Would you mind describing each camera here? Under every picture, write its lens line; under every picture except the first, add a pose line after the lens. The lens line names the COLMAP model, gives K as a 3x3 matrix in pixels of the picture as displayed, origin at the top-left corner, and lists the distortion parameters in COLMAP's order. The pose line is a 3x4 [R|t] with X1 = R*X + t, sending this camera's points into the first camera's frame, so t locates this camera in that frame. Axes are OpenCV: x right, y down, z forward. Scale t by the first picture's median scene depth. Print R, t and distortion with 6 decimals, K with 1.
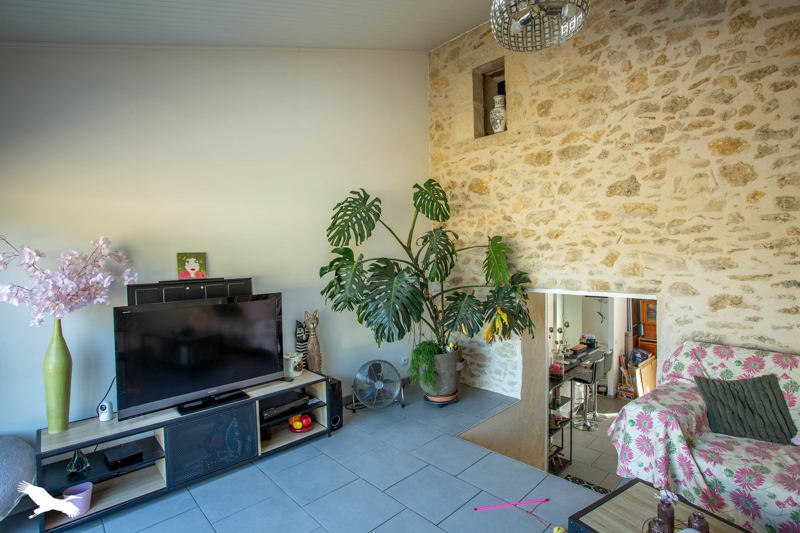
lens RADIAL K [[389.2, 0, 400.6], [0, 389.2, 264.3], [0, 0, 1]] dist [-0.039981, 0.008171]
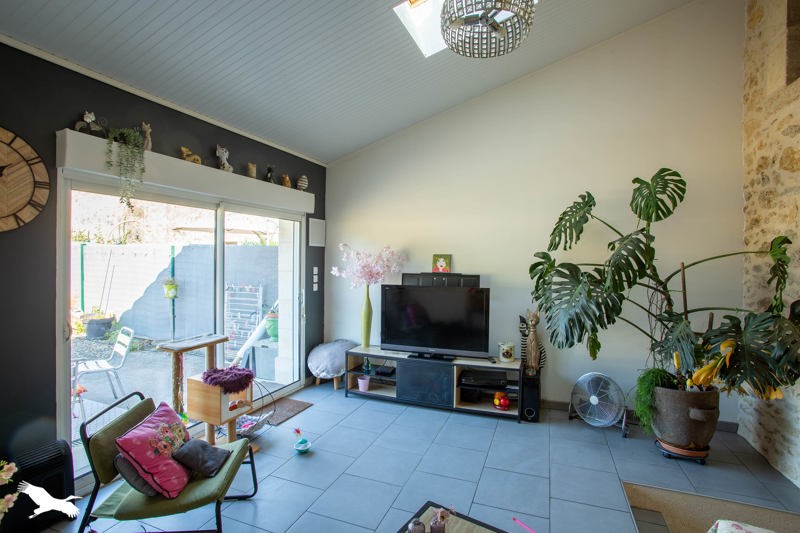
lens RADIAL K [[389.2, 0, 402.3], [0, 389.2, 267.5], [0, 0, 1]] dist [-0.039981, 0.008171]
pose [[0.443095, 0.046606, -0.895262, 0.639509], [-0.043408, 0.998592, 0.030502, -0.017731], [0.895423, 0.025346, 0.444494, 0.201745]]
